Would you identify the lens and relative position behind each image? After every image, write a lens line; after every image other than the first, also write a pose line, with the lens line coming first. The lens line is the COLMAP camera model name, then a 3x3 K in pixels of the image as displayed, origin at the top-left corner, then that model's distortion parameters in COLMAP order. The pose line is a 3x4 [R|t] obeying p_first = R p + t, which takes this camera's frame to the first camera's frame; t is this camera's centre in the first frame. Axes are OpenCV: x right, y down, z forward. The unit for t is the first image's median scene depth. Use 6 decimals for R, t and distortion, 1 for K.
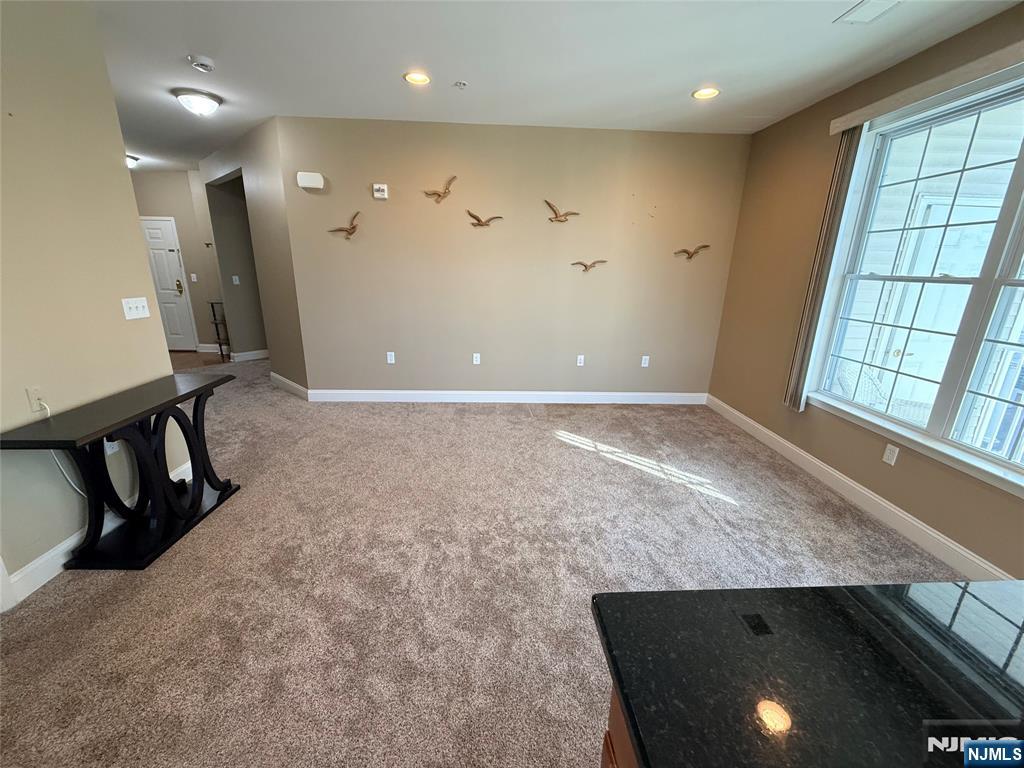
lens RADIAL K [[410.3, 0, 512.5], [0, 410.3, 386.2], [0, 0, 1]] dist [-0.000513, -0.000149]
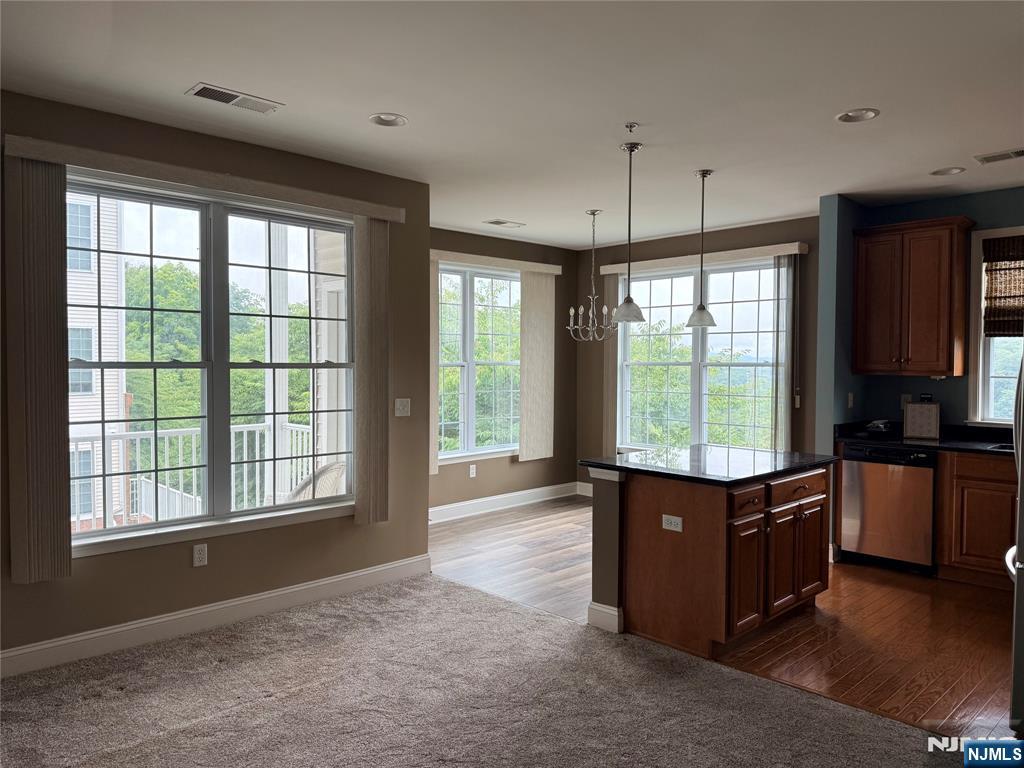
lens RADIAL K [[710.0, 0, 506.9], [0, 710.0, 382.8], [0, 0, 1]] dist [0.093583, -0.144529]
pose [[-0.647025, -0.047947, 0.760960, -0.528072], [0.197777, 0.953307, 0.228231, -0.326261], [-0.736372, 0.298172, -0.607330, 1.070803]]
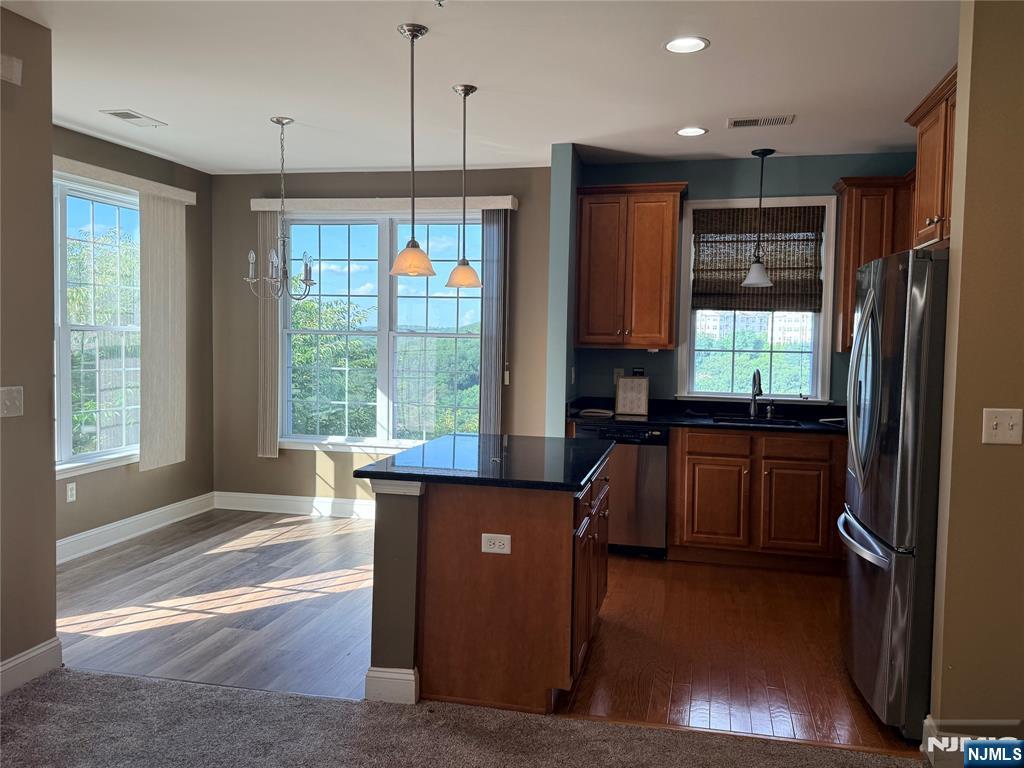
lens RADIAL K [[809.6, 0, 512.6], [0, 809.6, 377.8], [0, 0, 1]] dist [0.152659, -0.242244]
pose [[-0.955325, -0.054074, 0.290568, -0.134170], [0.045733, 0.944236, 0.326078, -0.310176], [-0.291997, 0.324799, -0.899580, 1.066312]]
